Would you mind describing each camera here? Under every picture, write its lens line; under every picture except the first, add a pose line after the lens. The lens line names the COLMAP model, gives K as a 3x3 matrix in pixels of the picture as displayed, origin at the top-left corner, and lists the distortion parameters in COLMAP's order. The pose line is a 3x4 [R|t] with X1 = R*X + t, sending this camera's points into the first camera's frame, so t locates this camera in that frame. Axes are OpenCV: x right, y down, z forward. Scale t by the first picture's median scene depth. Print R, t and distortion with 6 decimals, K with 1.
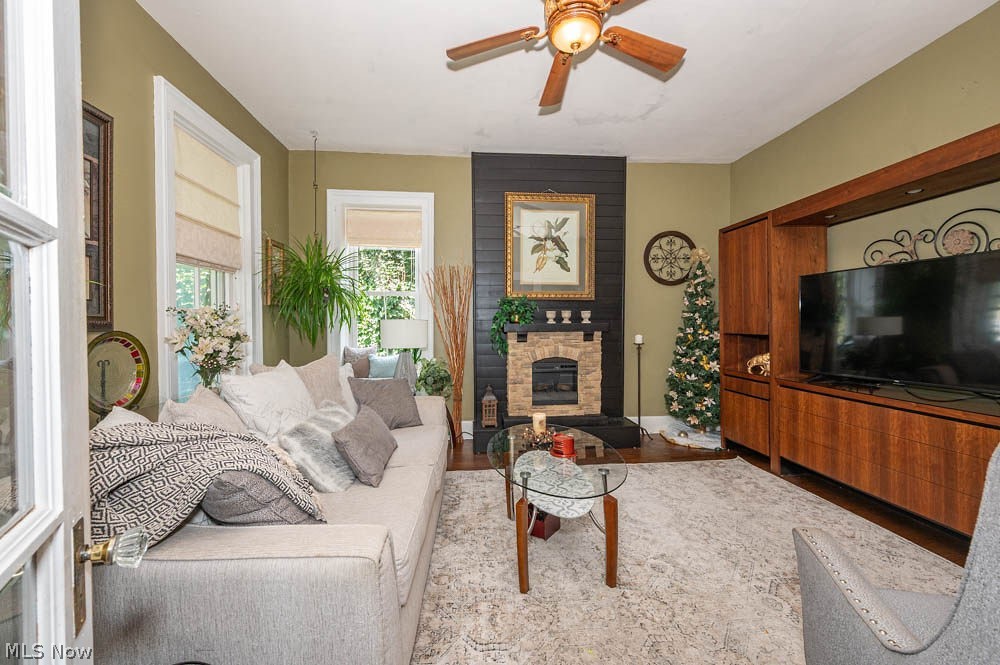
lens RADIAL K [[411.5, 0, 510.3], [0, 411.5, 332.0], [0, 0, 1]] dist [-0.000164, 0.000564]
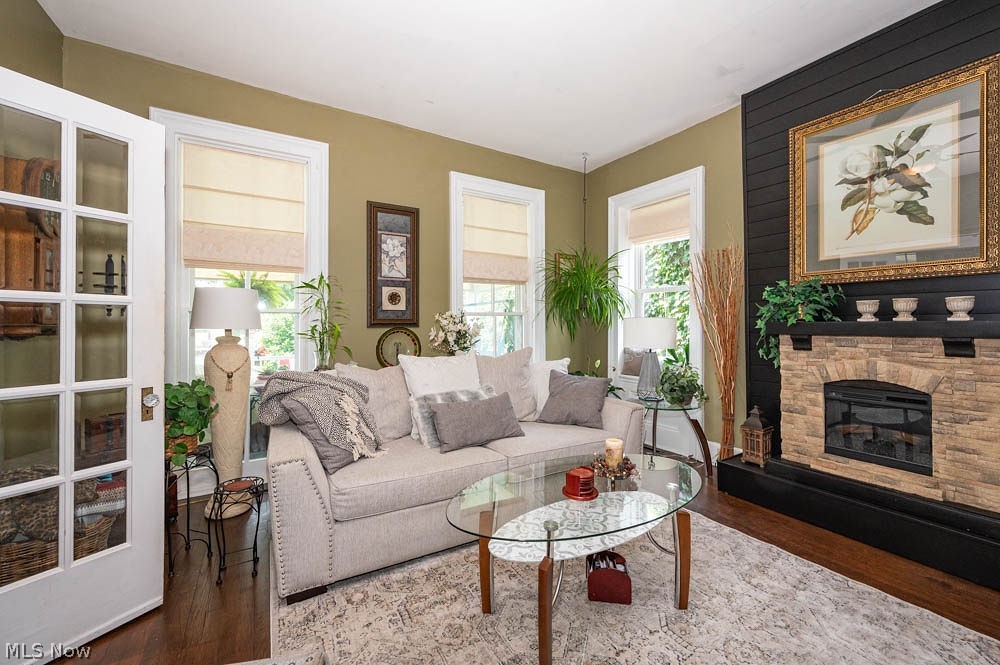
lens RADIAL K [[411.5, 0, 506.1], [0, 411.5, 323.8], [0, 0, 1]] dist [-0.000164, 0.000564]
pose [[0.425567, 0.003842, -0.904919, 0.407533], [-0.013967, 0.999900, -0.002323, -0.008950], [0.904819, 0.013627, 0.425578, 0.288302]]
